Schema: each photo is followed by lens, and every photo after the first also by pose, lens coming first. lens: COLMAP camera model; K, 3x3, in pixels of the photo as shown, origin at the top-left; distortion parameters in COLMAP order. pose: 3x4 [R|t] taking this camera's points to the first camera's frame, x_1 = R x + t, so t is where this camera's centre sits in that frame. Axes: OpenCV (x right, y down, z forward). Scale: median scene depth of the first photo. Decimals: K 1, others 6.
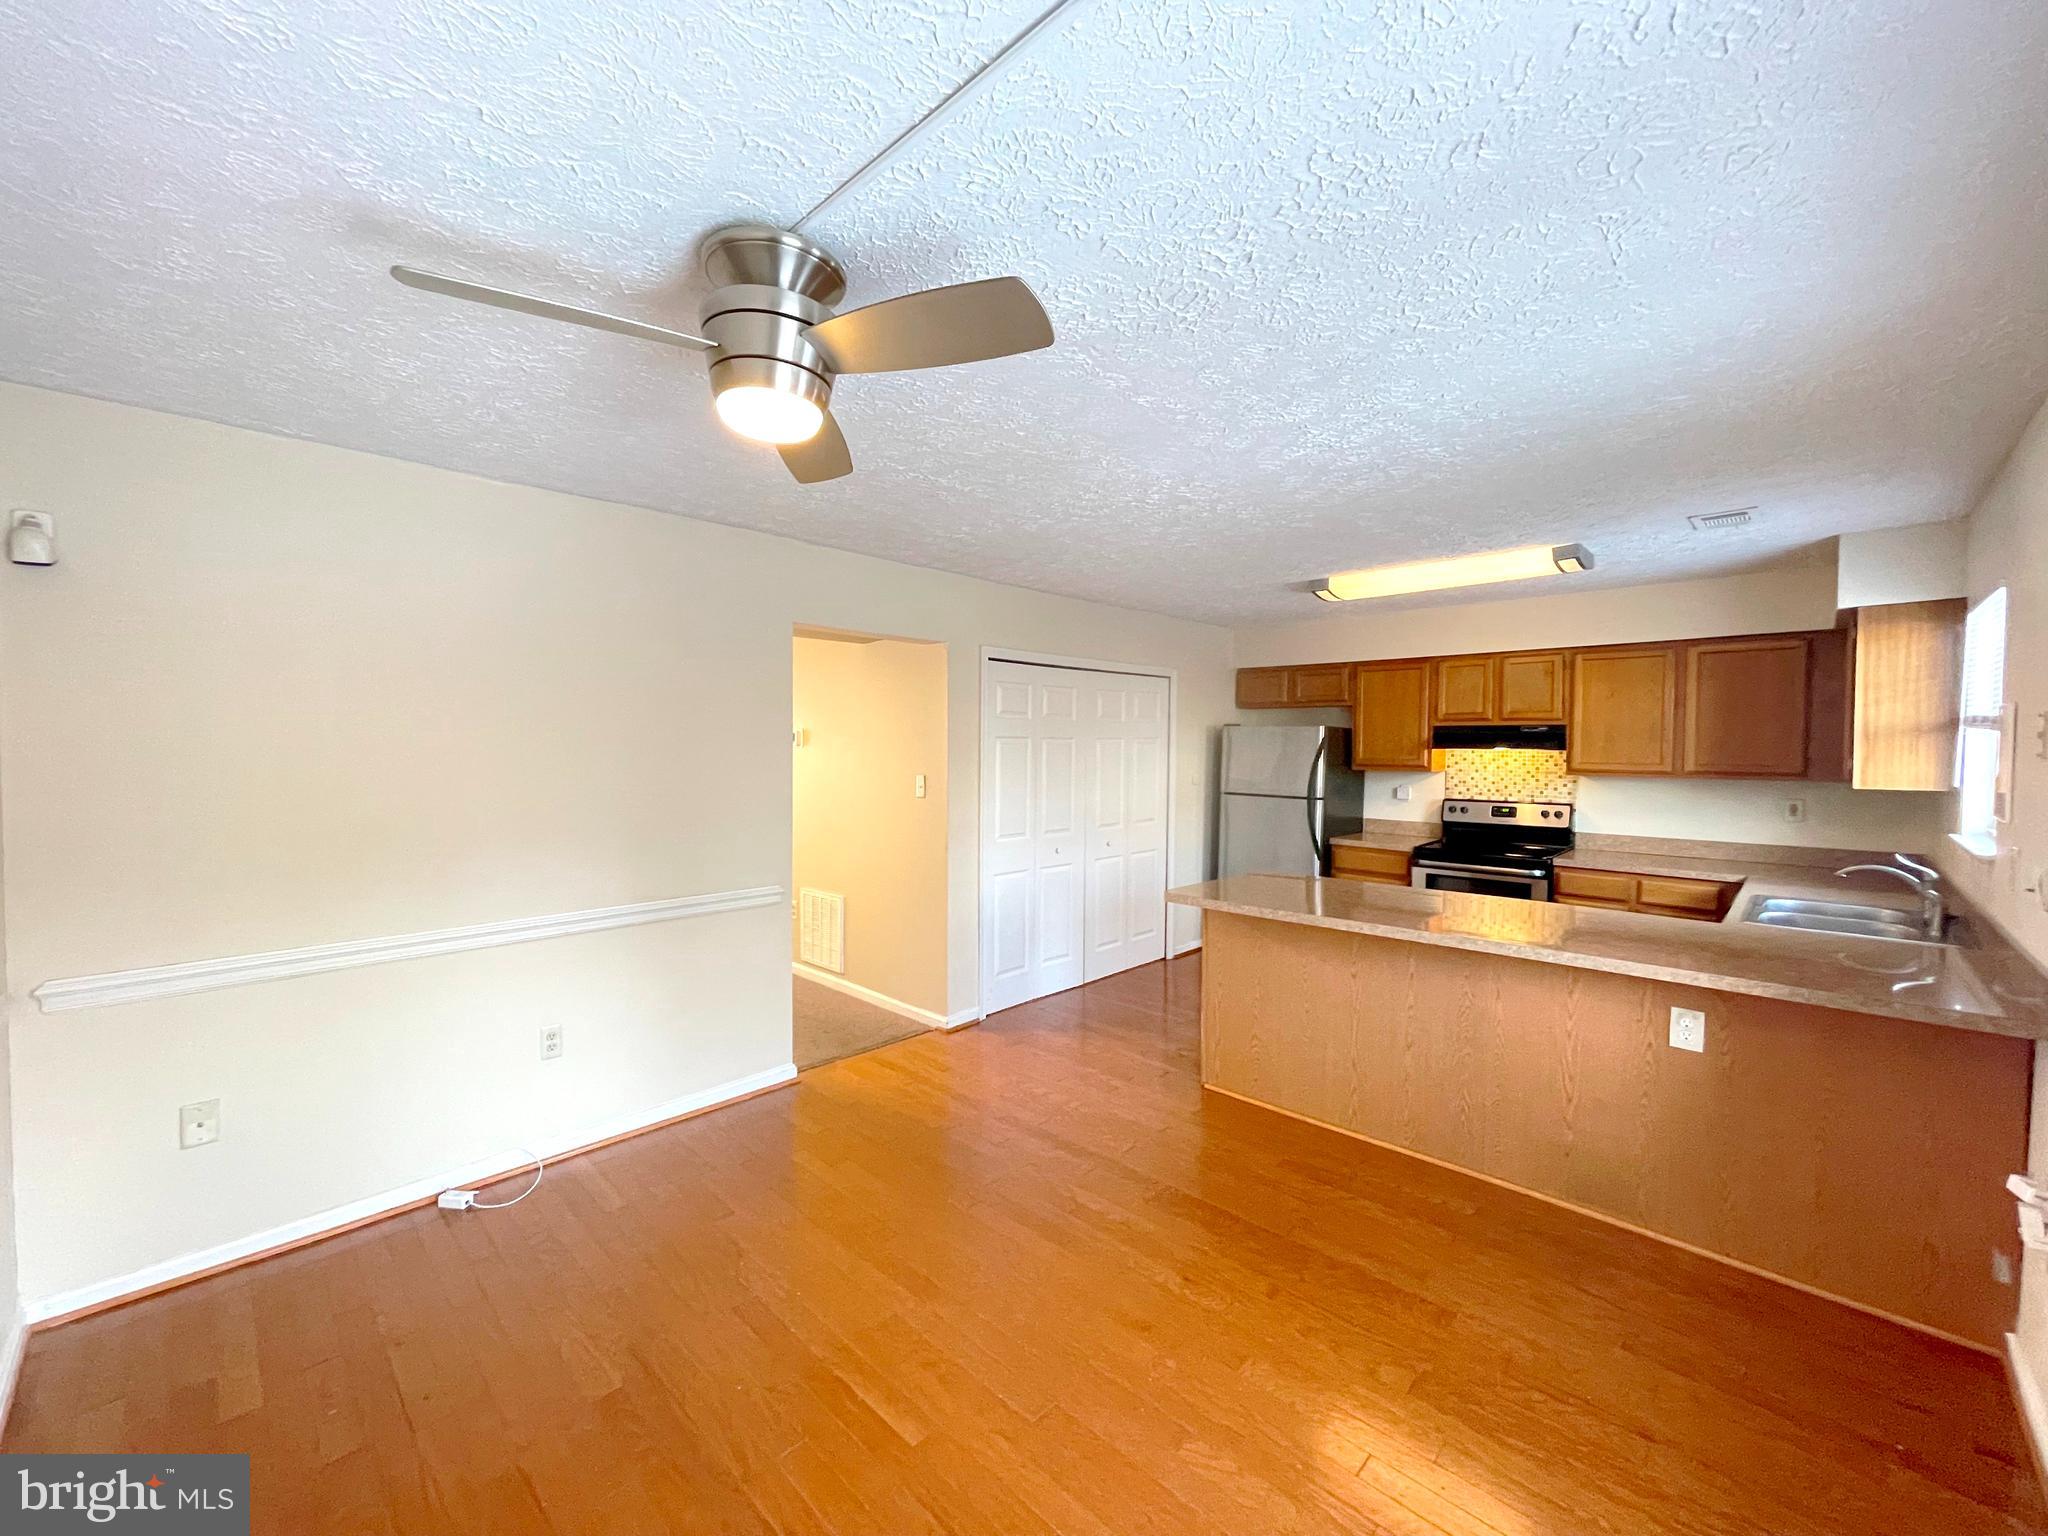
lens RADIAL K [[837.8, 0, 1023.3], [0, 837.8, 765.0], [0, 0, 1]] dist [-0.002463, 0.000445]
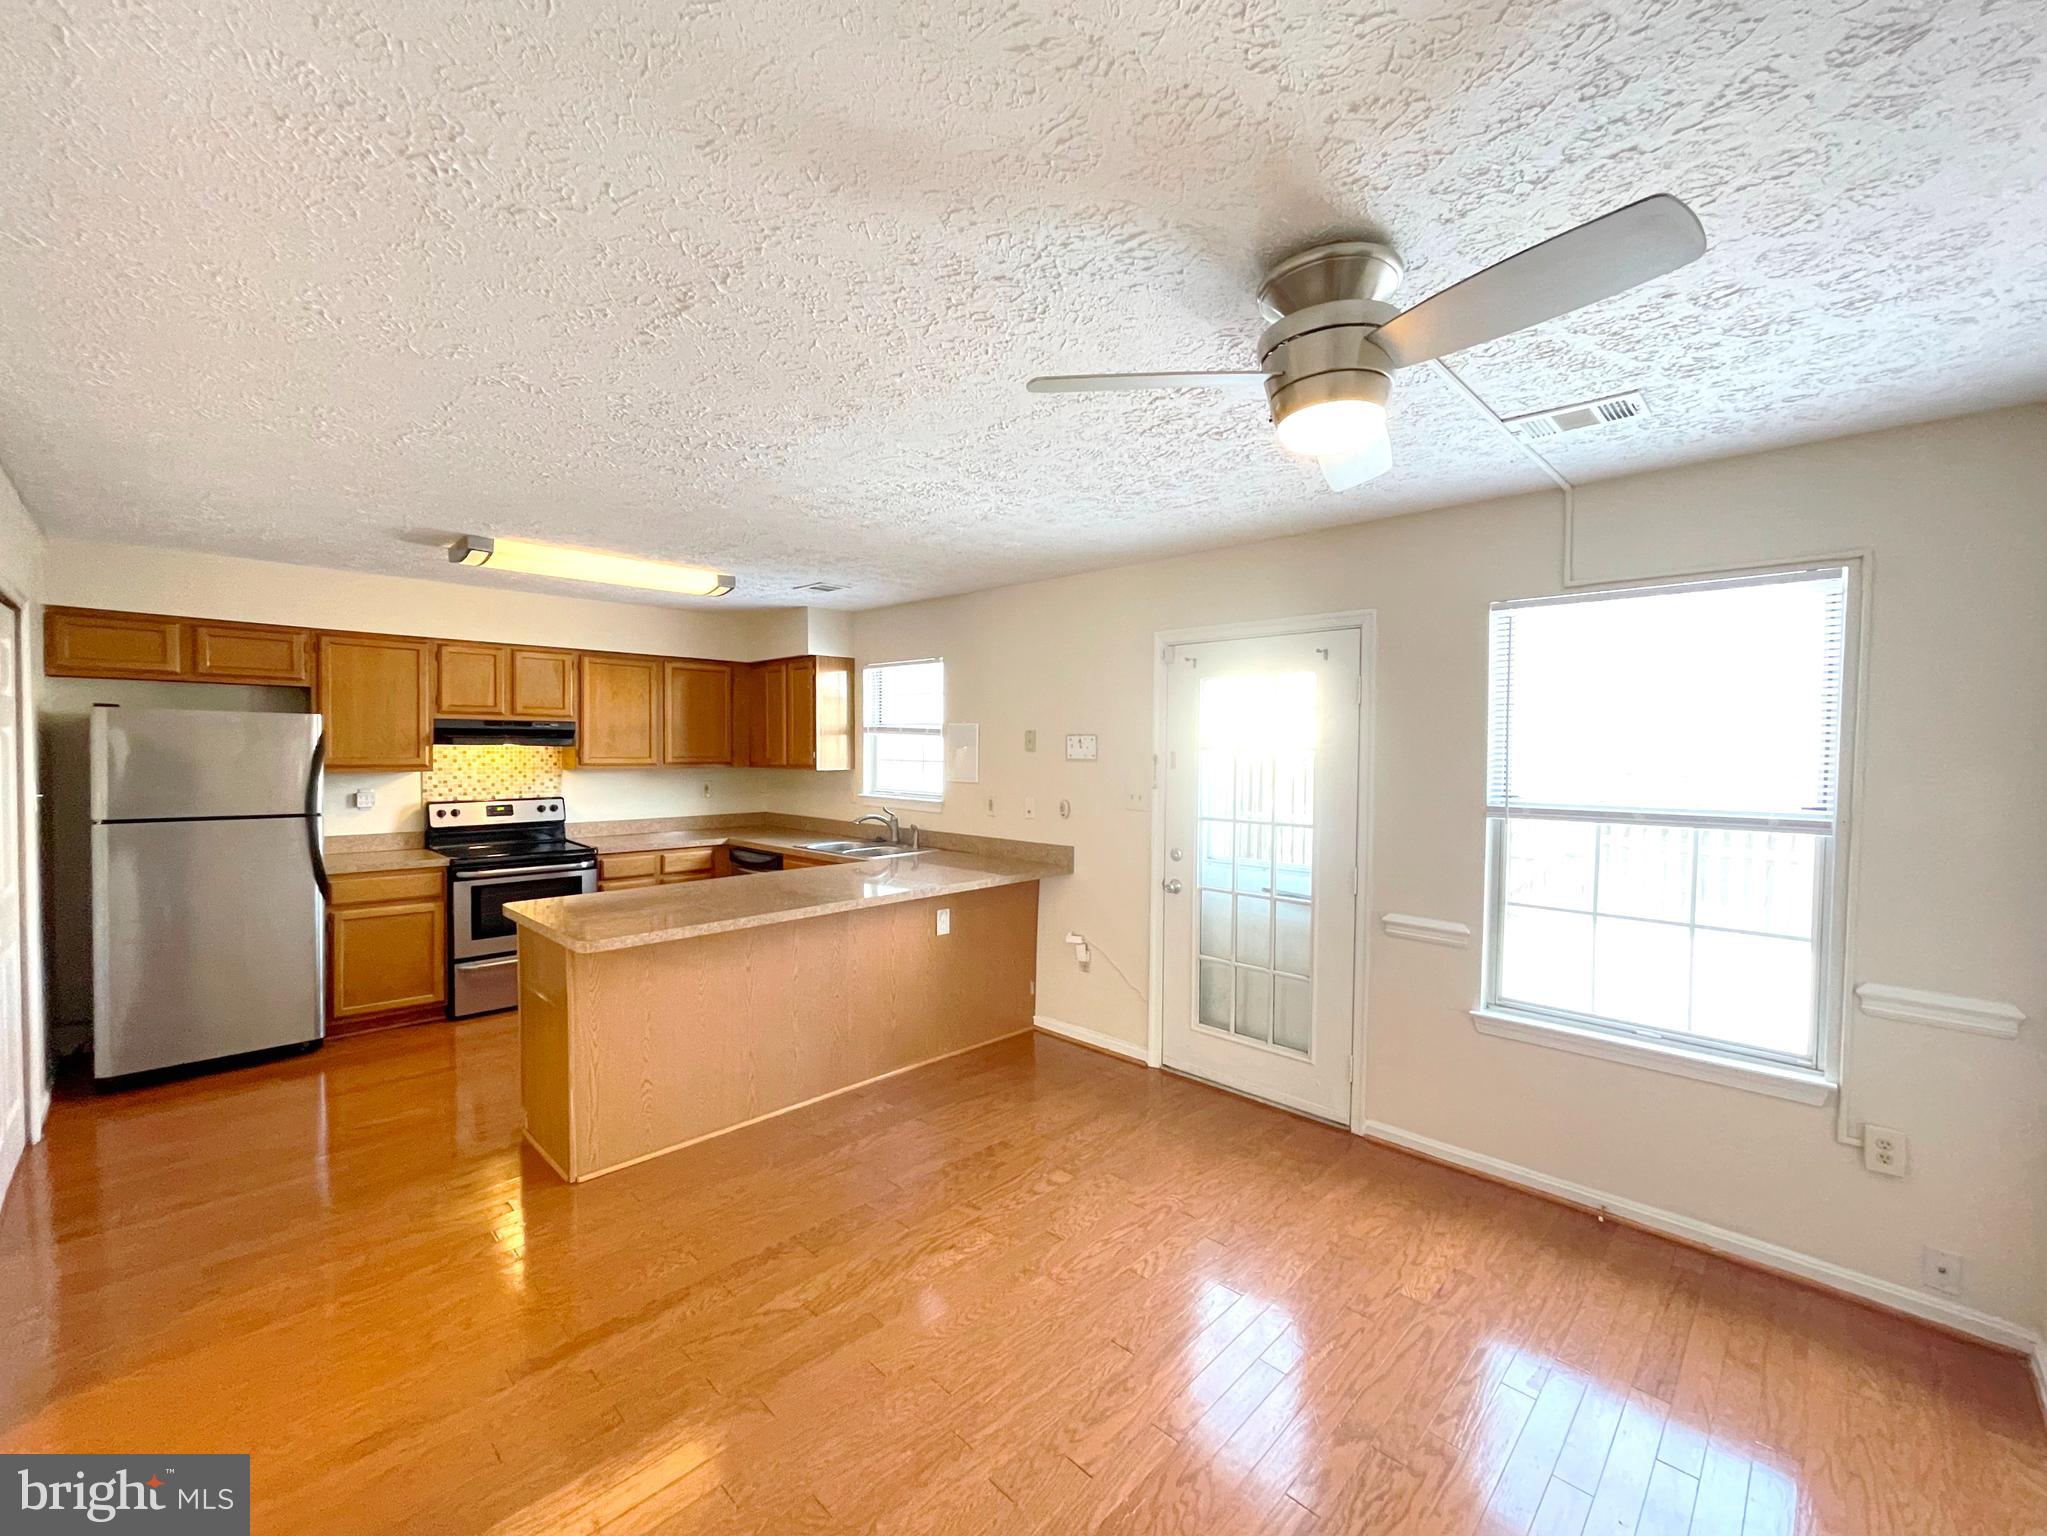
lens RADIAL K [[837.3, 0, 1021.5], [0, 837.3, 775.8], [0, 0, 1]] dist [-0.002463, 0.000445]
pose [[0.011684, -0.041108, 0.999086, -0.388189], [0.016522, 0.999026, 0.040912, -0.013644], [-0.999795, 0.016029, 0.012352, 0.406988]]
